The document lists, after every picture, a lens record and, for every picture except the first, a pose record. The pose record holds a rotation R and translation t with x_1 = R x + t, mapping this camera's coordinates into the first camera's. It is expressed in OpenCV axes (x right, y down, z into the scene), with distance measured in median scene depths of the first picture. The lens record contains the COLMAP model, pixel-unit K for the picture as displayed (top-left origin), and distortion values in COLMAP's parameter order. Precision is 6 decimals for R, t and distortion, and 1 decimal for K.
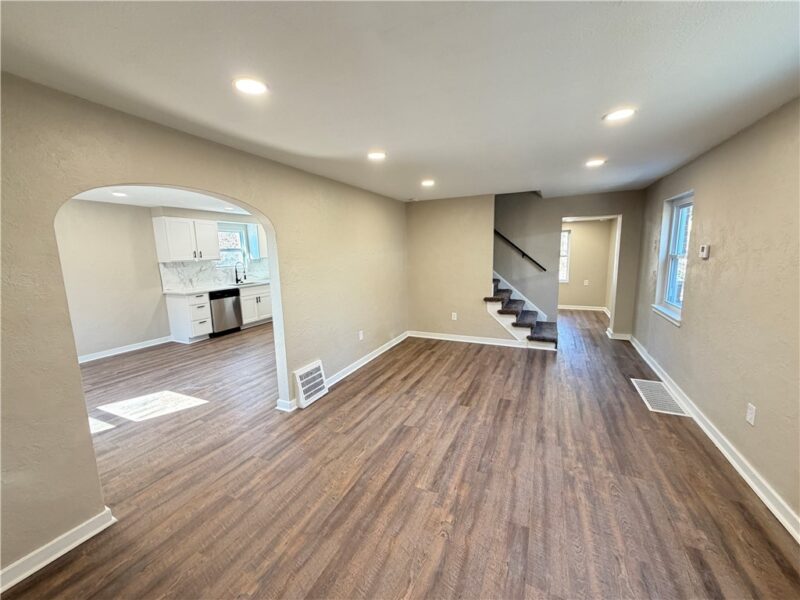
lens RADIAL K [[320.9, 0, 402.5], [0, 320.9, 298.8], [0, 0, 1]] dist [-0.000800, -0.000187]
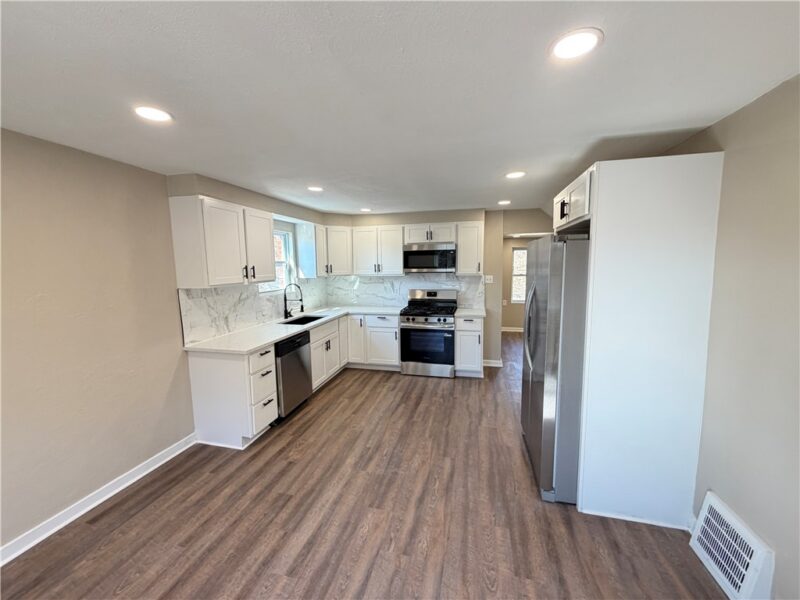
lens RADIAL K [[320.9, 0, 397.8], [0, 320.9, 300.0], [0, 0, 1]] dist [-0.000800, -0.000187]
pose [[0.983790, -0.018866, 0.178332, -0.493014], [0.025206, 0.999126, -0.033353, -0.068166], [-0.177547, 0.037308, 0.983405, 0.437763]]
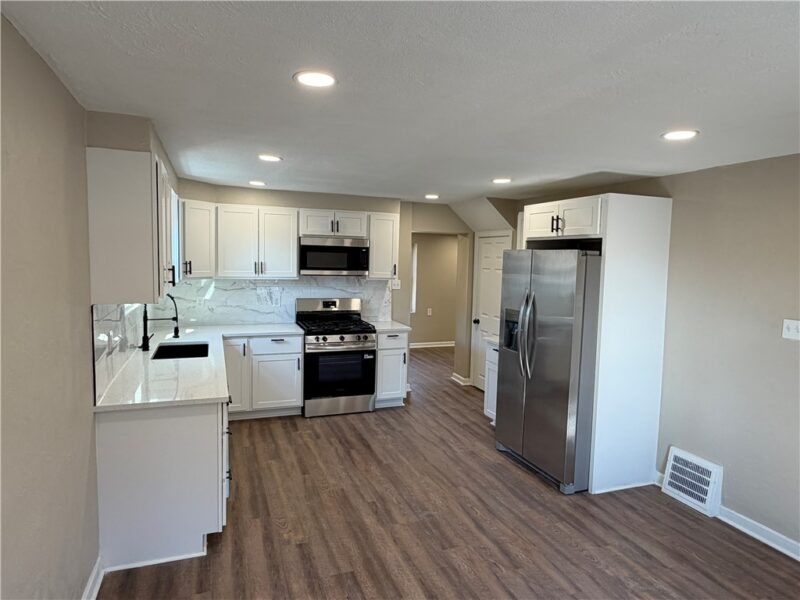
lens RADIAL K [[492.0, 0, 399.6], [0, 492.0, 299.4], [0, 0, 1]] dist [0.000991, -0.000137]
pose [[0.702410, -0.029076, 0.711179, -0.837485], [0.068561, 0.997283, -0.026943, -0.084199], [-0.708463, 0.067684, 0.702495, 0.481877]]
